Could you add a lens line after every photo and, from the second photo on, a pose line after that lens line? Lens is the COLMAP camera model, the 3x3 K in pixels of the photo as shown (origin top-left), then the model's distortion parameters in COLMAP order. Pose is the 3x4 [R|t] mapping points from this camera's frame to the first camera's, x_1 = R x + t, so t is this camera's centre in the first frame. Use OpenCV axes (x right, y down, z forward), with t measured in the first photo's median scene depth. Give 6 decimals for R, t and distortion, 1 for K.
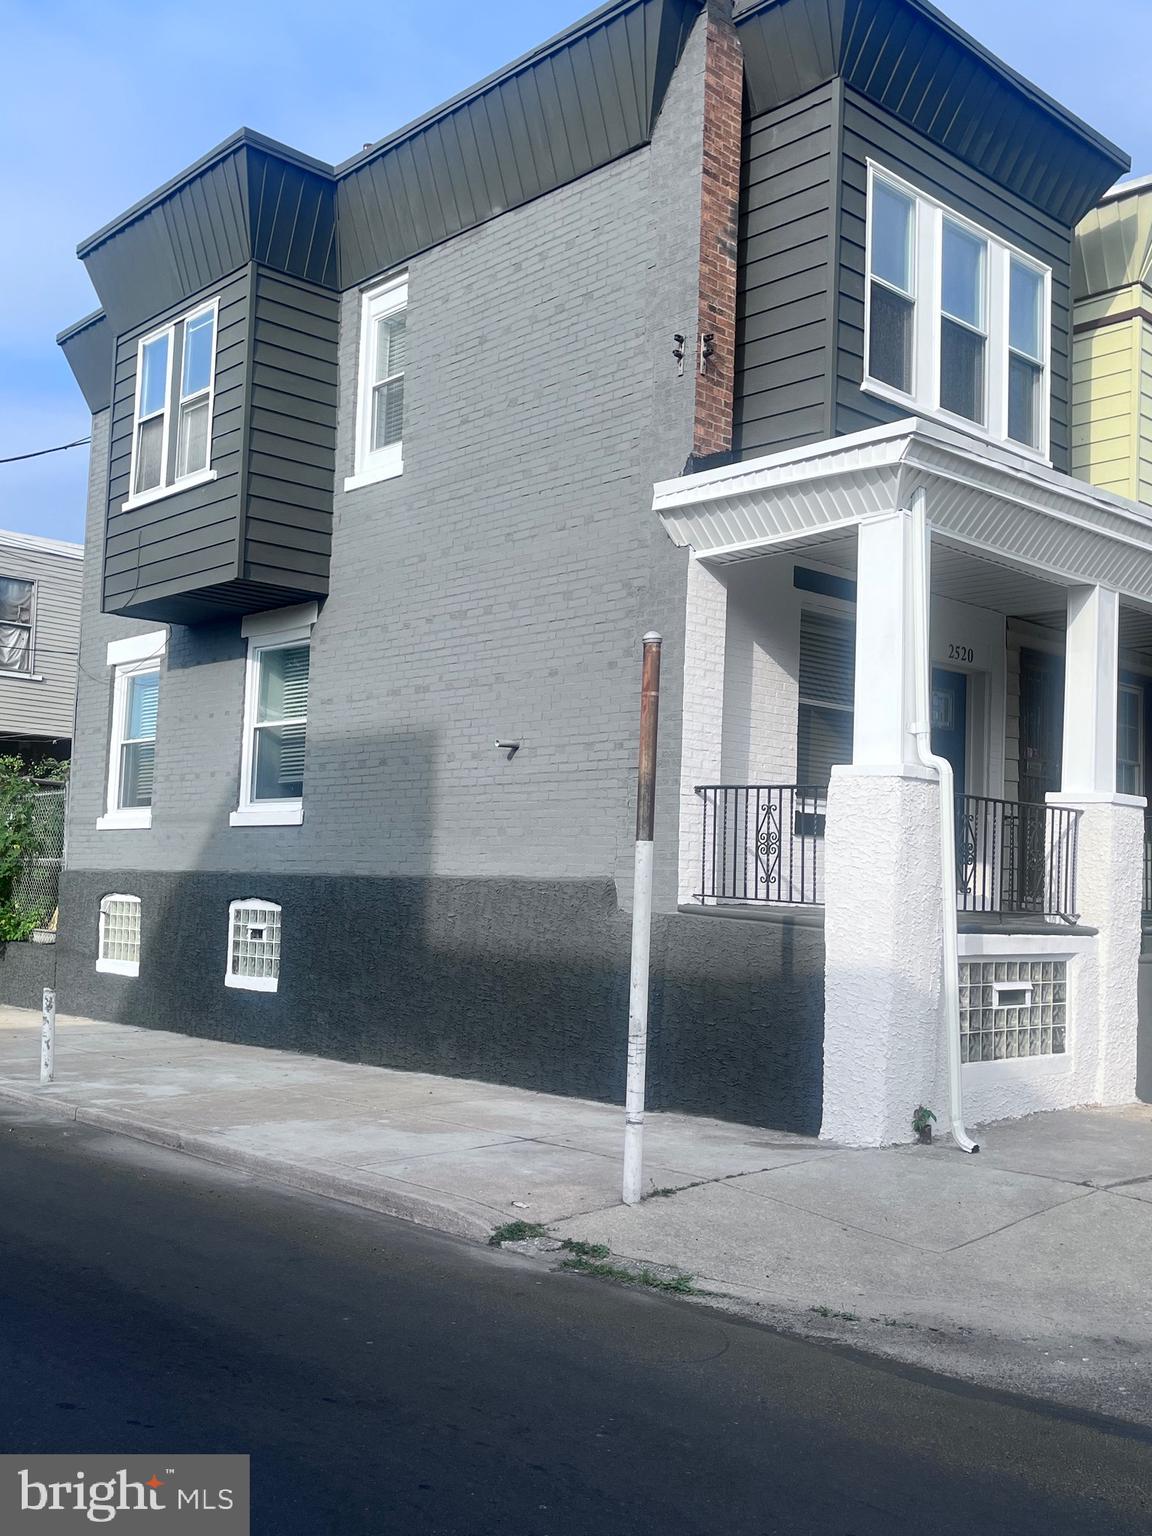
lens RADIAL K [[1446.2, 0, 586.4], [0, 1446.2, 763.9], [0, 0, 1]] dist [0.022544, 0.000000]
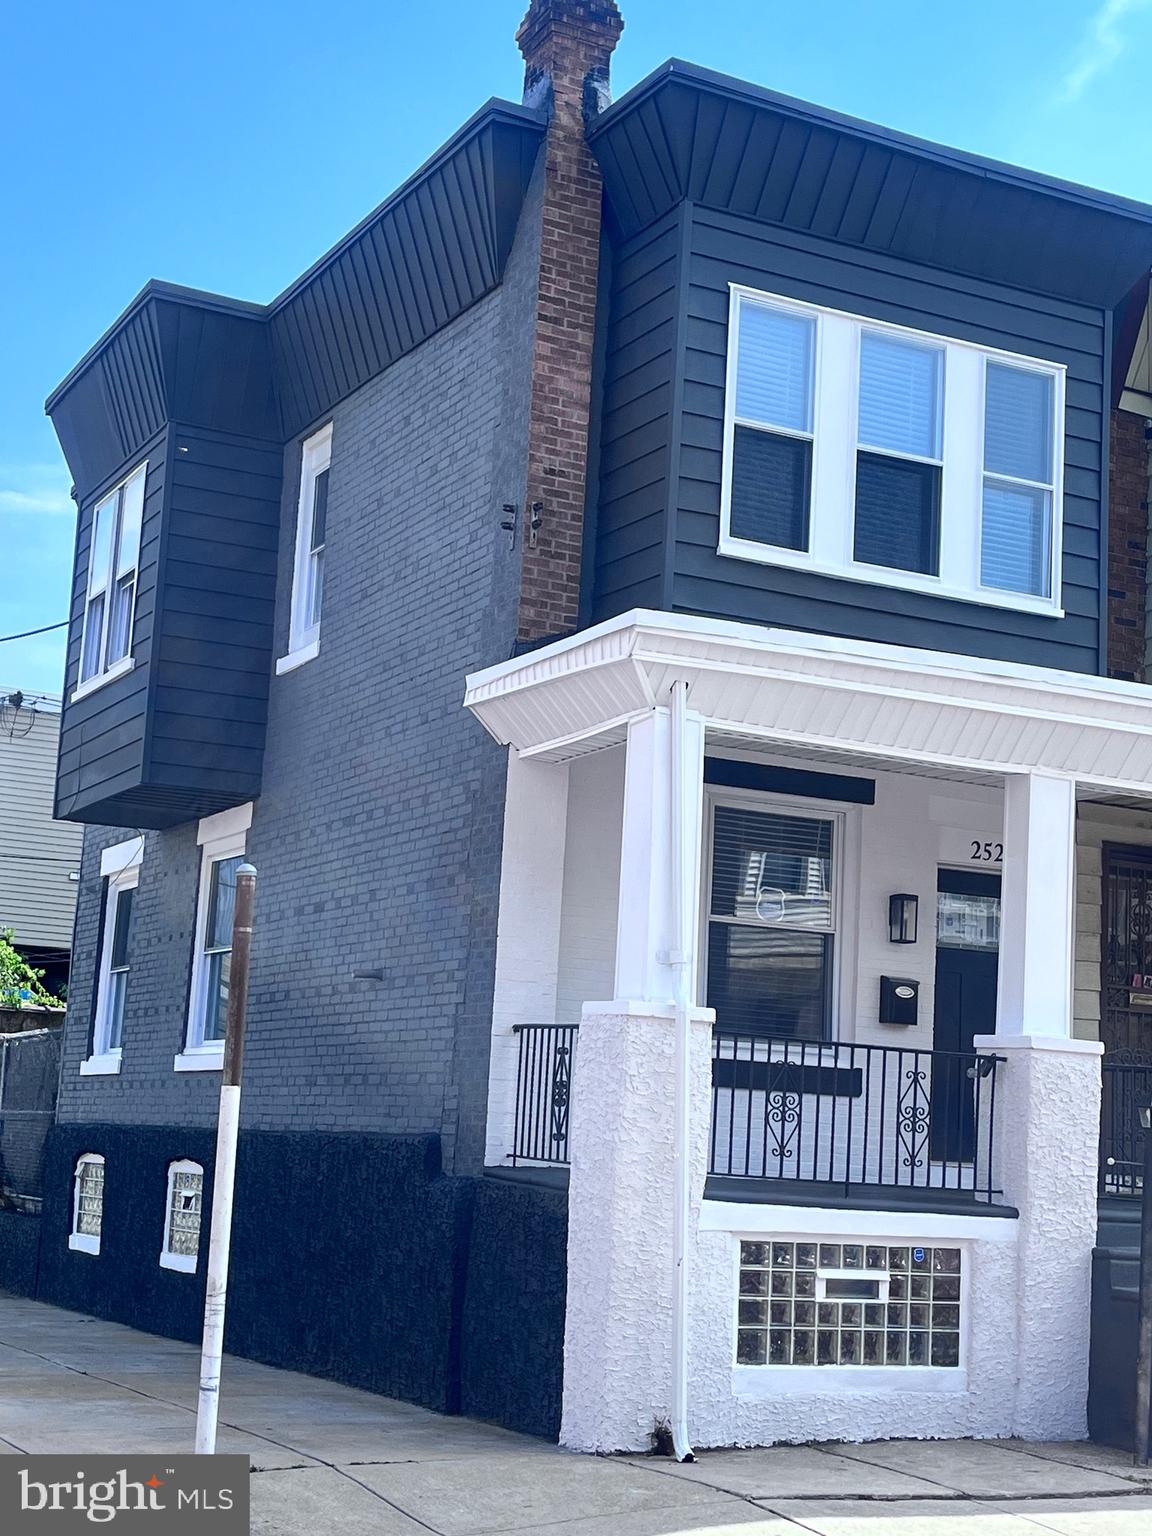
lens RADIAL K [[2231.9, 0, 571.3], [0, 2231.9, 768.8], [0, 0, 1]] dist [0.117569, 0.000000]
pose [[0.958661, -0.028283, -0.283140, 0.456114], [0.000471, 0.995204, -0.097818, -0.005409], [0.284549, 0.093641, 0.954077, -0.248563]]
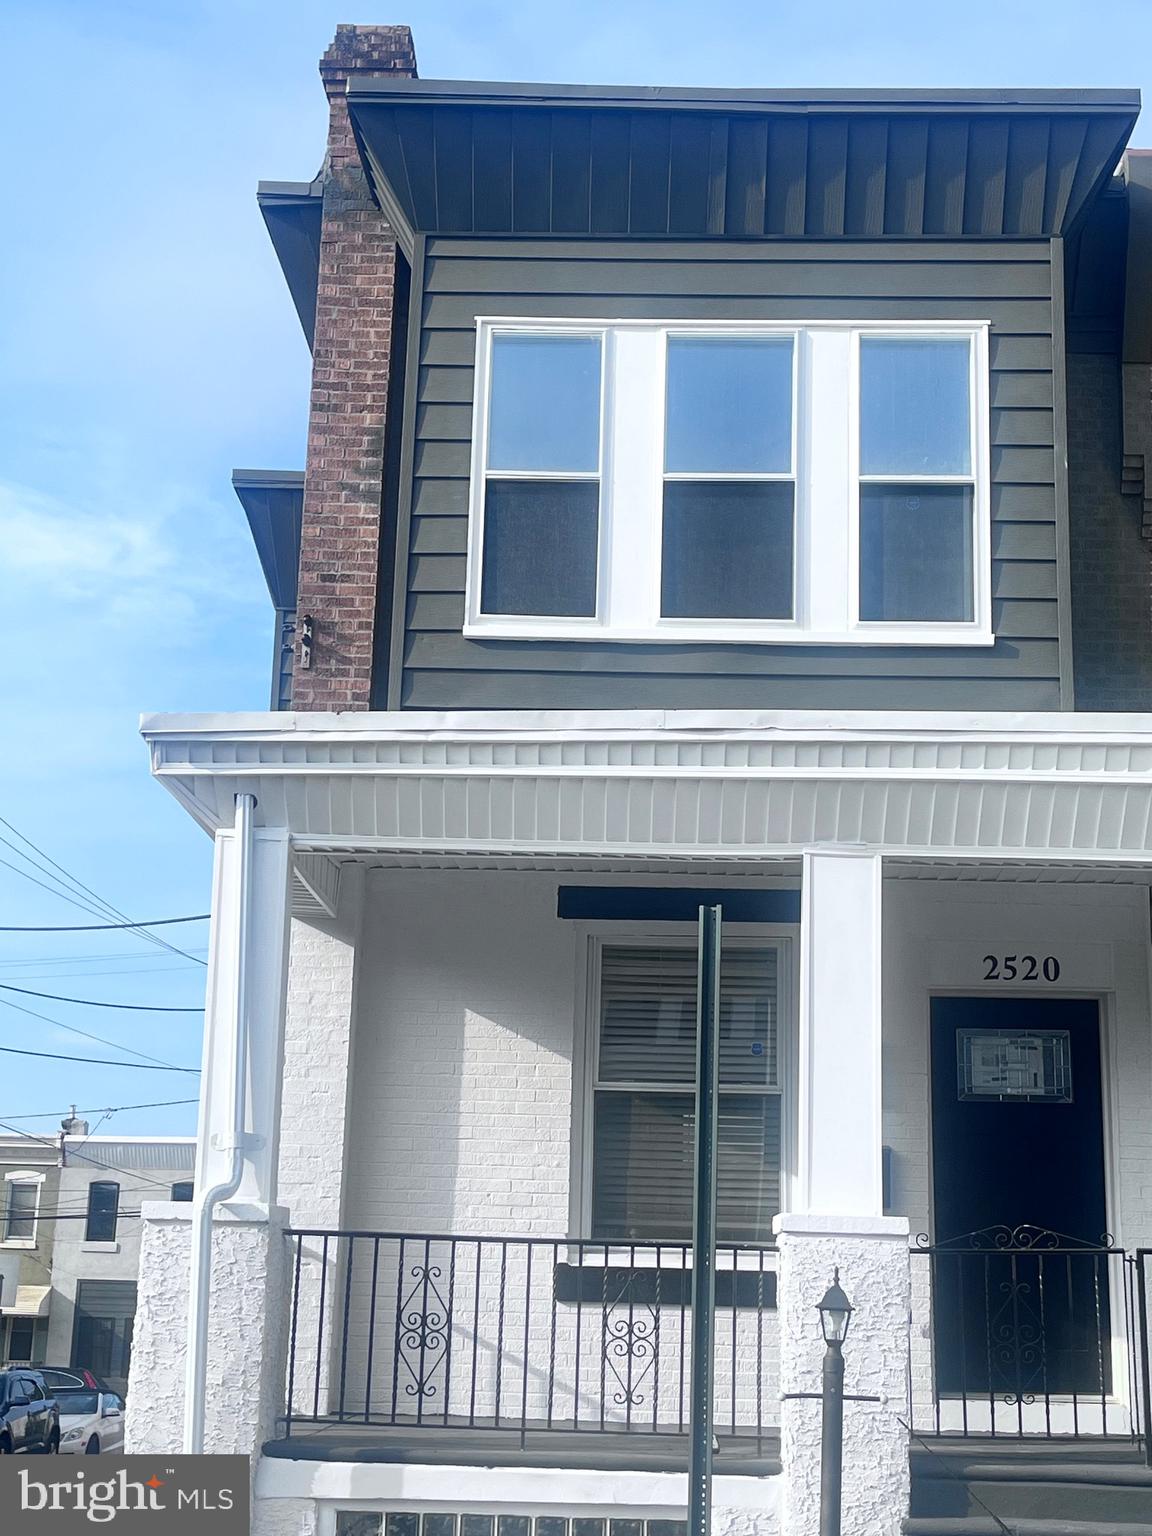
lens RADIAL K [[2269.8, 0, 574.2], [0, 2269.8, 770.7], [0, 0, 1]] dist [0.063740, 0.000000]
pose [[0.691125, -0.187309, -0.698041, 0.932714], [0.045932, 0.975263, -0.216221, 0.038619], [0.721274, 0.117373, 0.682633, 0.295372]]
